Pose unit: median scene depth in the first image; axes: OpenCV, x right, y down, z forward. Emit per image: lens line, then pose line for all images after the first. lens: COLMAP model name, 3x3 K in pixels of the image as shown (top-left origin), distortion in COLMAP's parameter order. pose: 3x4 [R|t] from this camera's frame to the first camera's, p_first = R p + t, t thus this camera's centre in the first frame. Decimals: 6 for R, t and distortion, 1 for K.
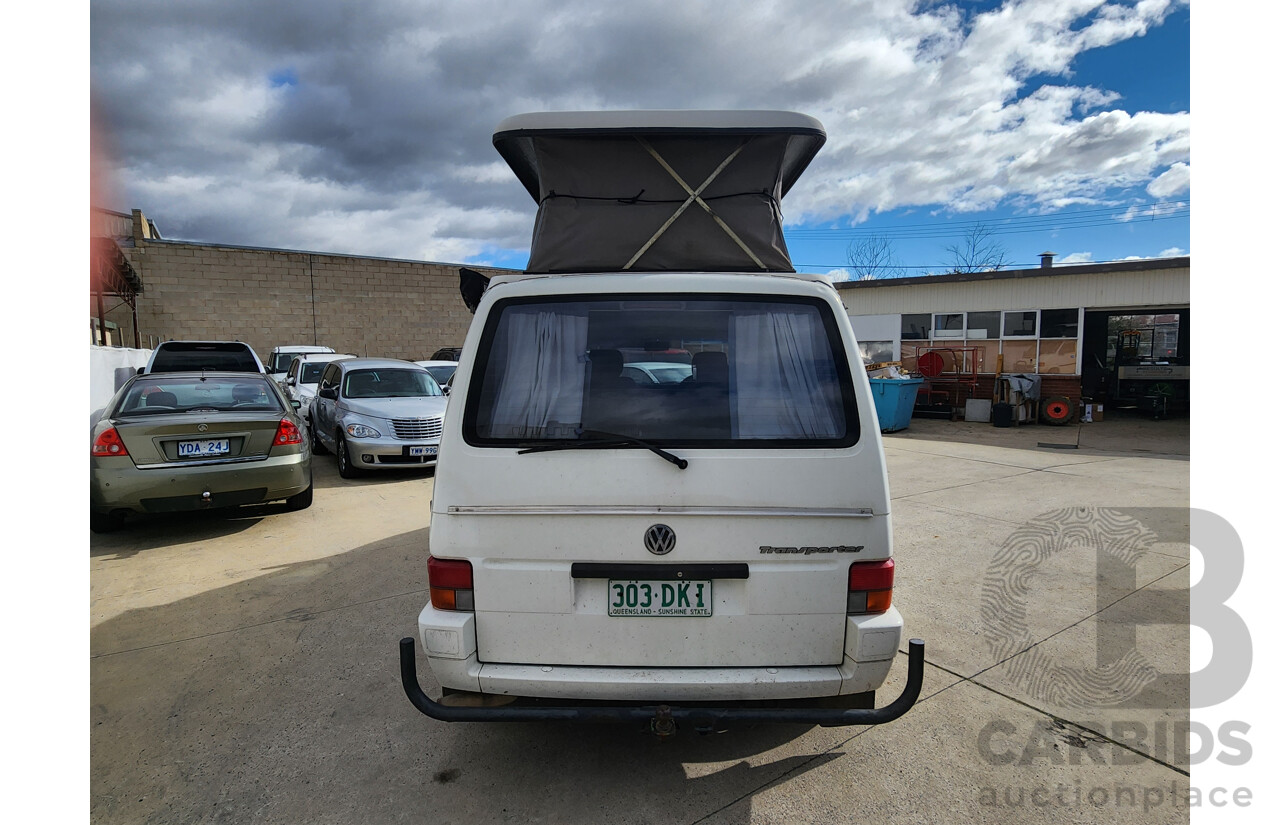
lens RADIAL K [[638.5, 0, 640.0], [0, 638.5, 412.5], [0, 0, 1]] dist [0.003501, 0.000145]
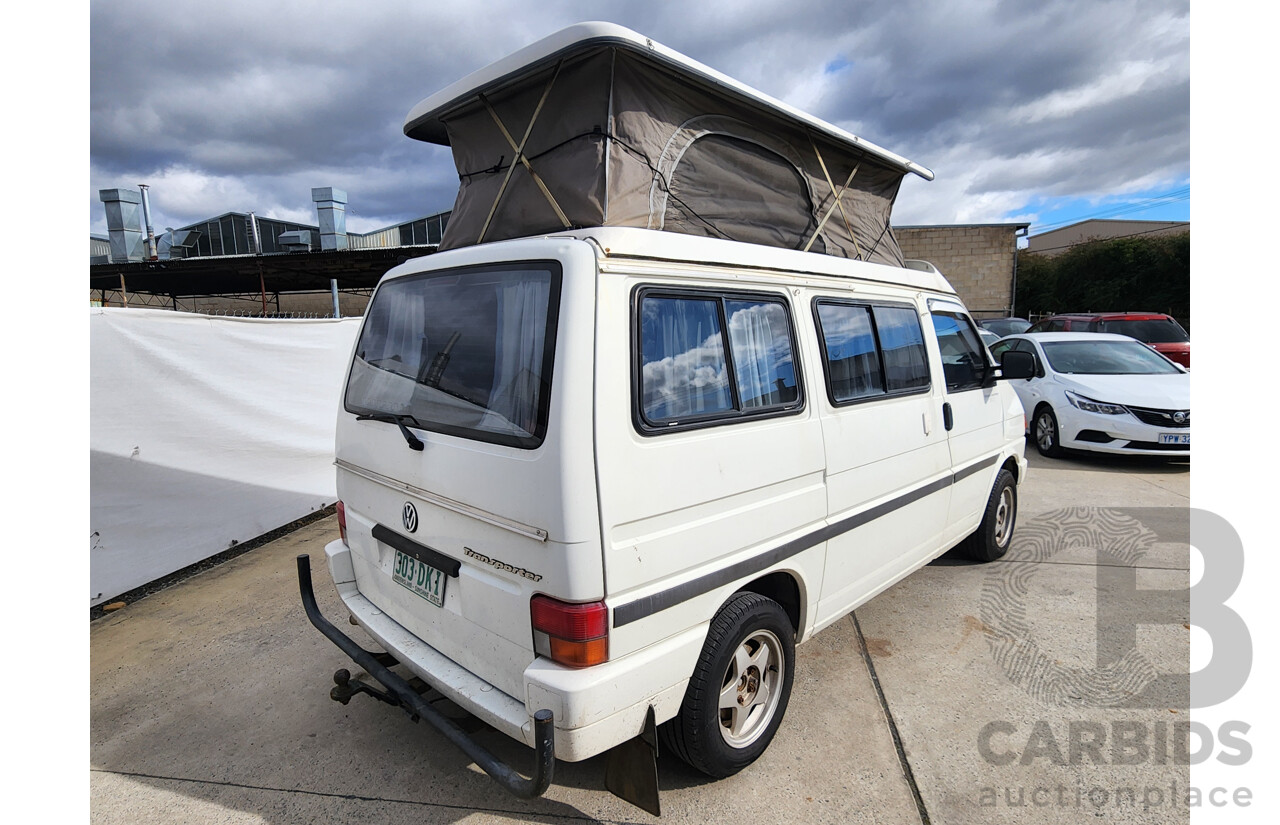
lens RADIAL K [[638.5, 0, 640.0], [0, 638.5, 412.5], [0, 0, 1]] dist [0.003501, 0.000145]
pose [[0.724477, 0.084006, -0.684161, 0.937656], [-0.053159, 0.996399, 0.066053, -0.049405], [0.687246, -0.011485, 0.726334, 0.504351]]
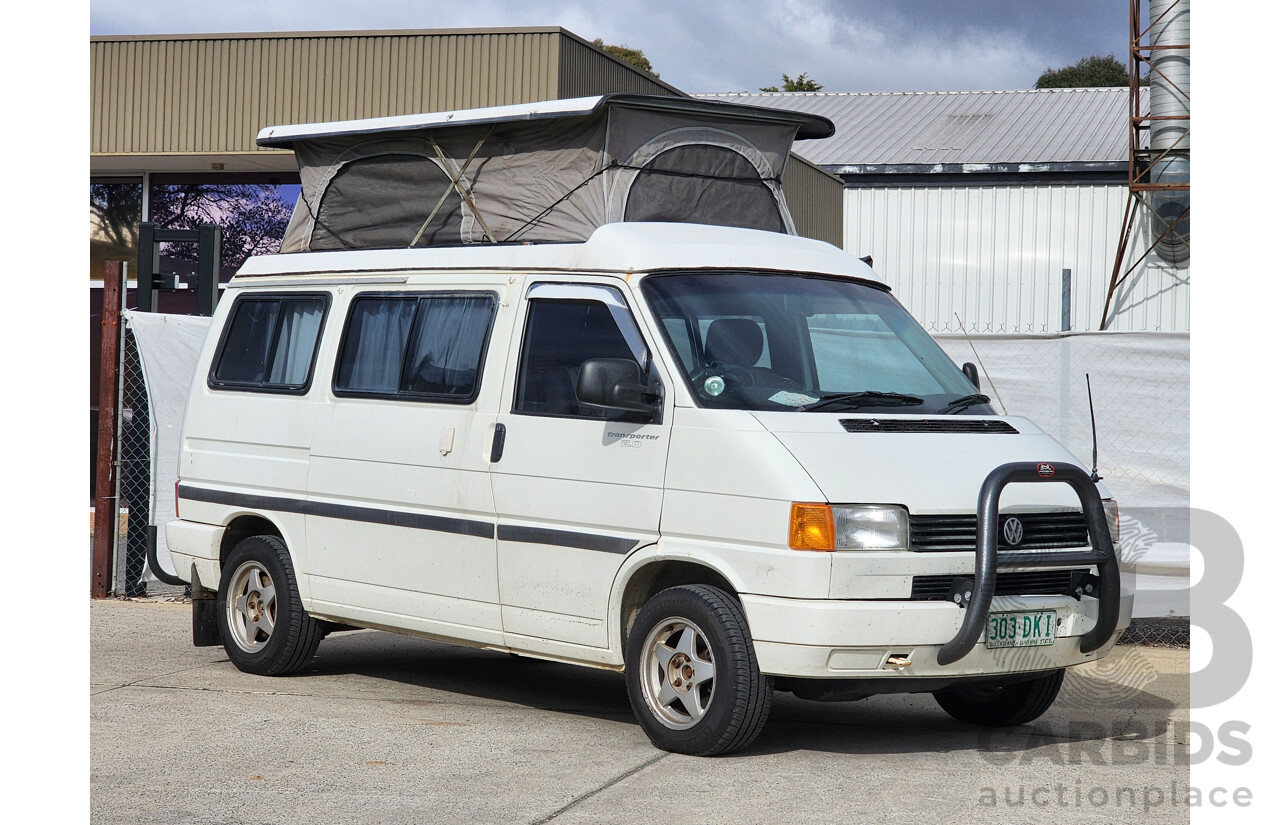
lens RADIAL K [[2606.8, 0, 640.0], [0, 2606.8, 412.5], [0, 0, 1]] dist [0.022600, 0.064738]
pose [[-0.752941, -0.012326, -0.657973, 3.187660], [-0.083087, 0.993604, 0.076466, -0.391823], [0.652822, 0.112244, -0.749149, 5.590540]]
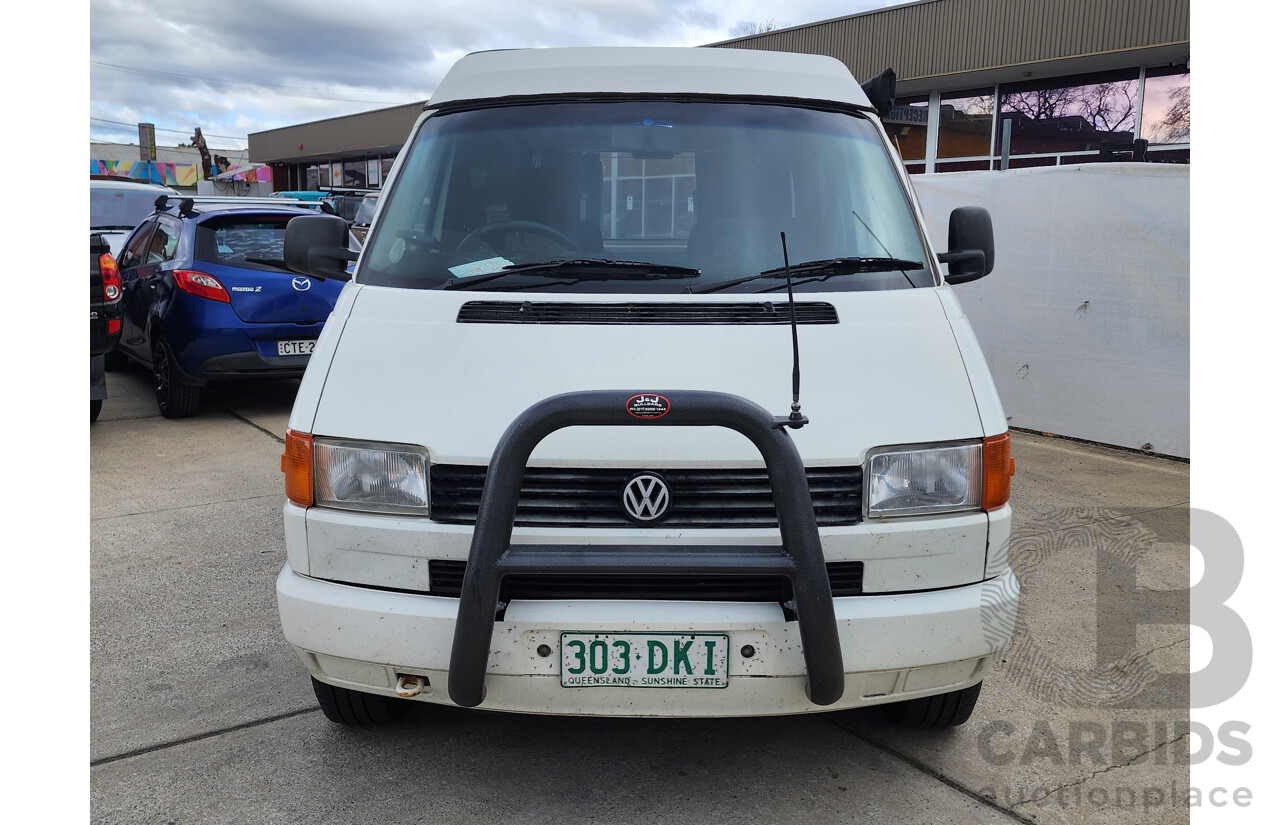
lens RADIAL K [[1164.3, 0, 640.0], [0, 1164.3, 412.5], [0, 0, 1]] dist [0.155258, -0.300507]
pose [[-0.999964, -0.004832, -0.006932, 0.056605], [-0.006464, 0.965754, 0.259378, -0.307362], [0.005441, 0.259413, -0.965751, 3.969779]]
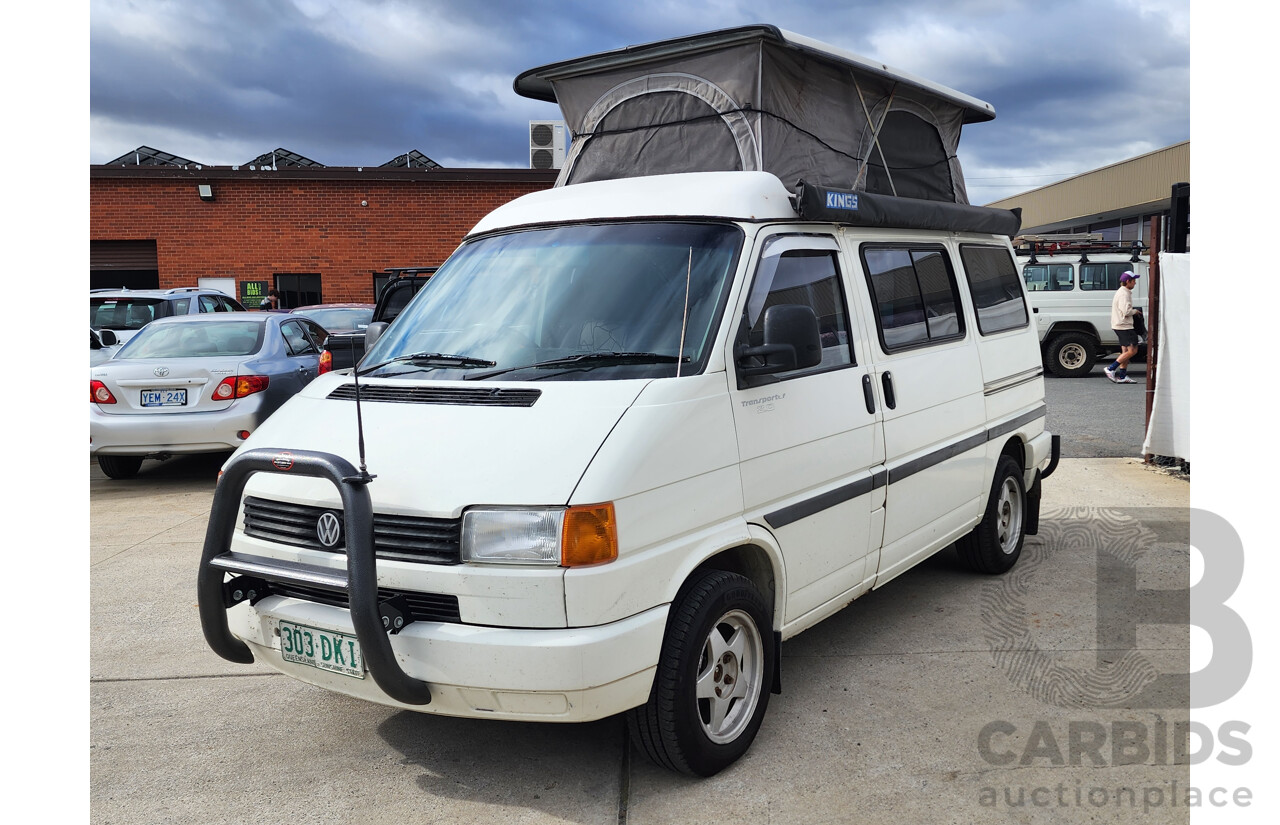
lens RADIAL K [[1106.2, 0, 638.5], [0, 1106.2, 407.7], [0, 0, 1]] dist [0.147147, -0.287822]
pose [[-0.822370, -0.032122, 0.568046, -1.109882], [0.080419, 0.981819, 0.171944, -0.314885], [-0.563241, 0.187084, -0.804835, 3.834718]]
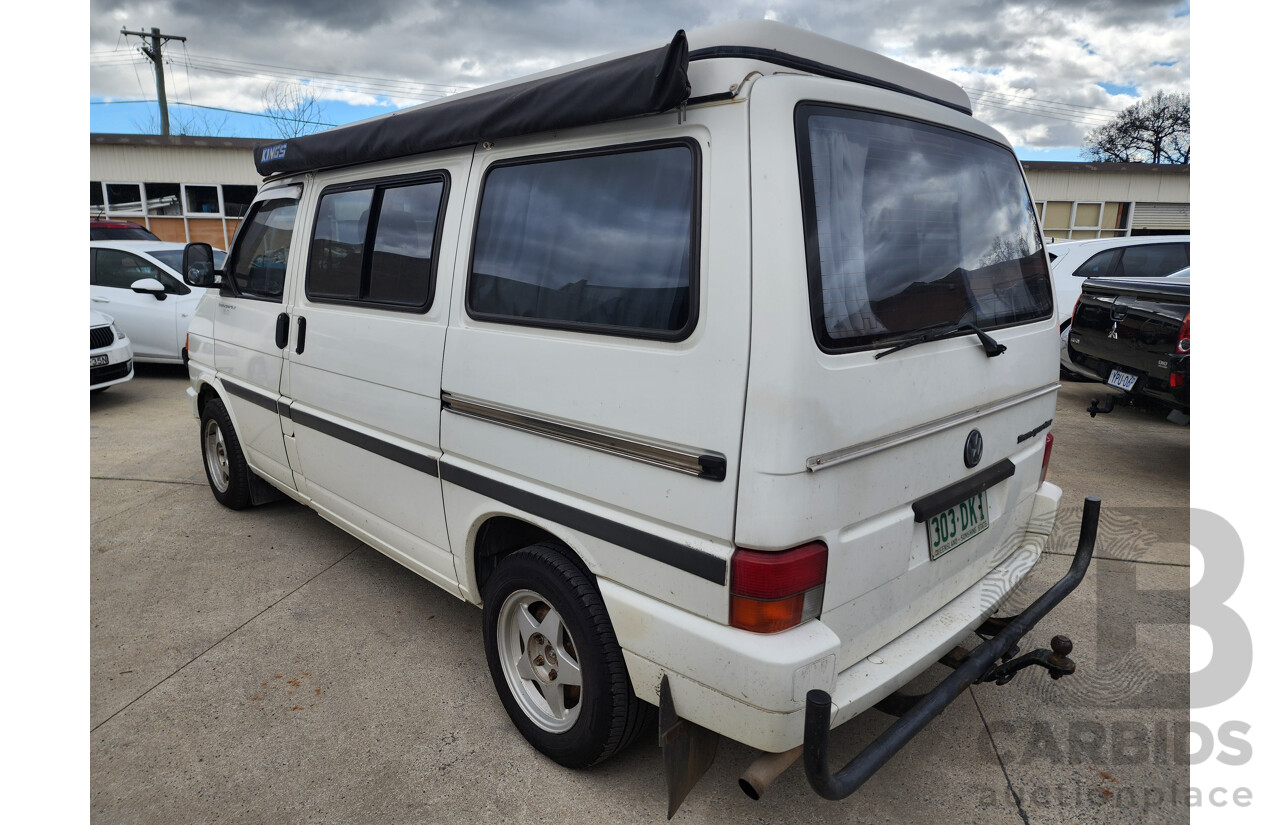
lens RADIAL K [[733.4, 0, 640.5], [0, 733.4, 404.2], [0, 0, 1]] dist [0.077924, -0.065033]
pose [[0.708637, -0.131399, 0.693230, -0.868671], [0.049201, 0.989317, 0.137227, -0.003647], [-0.703856, -0.063137, 0.707531, 0.620389]]
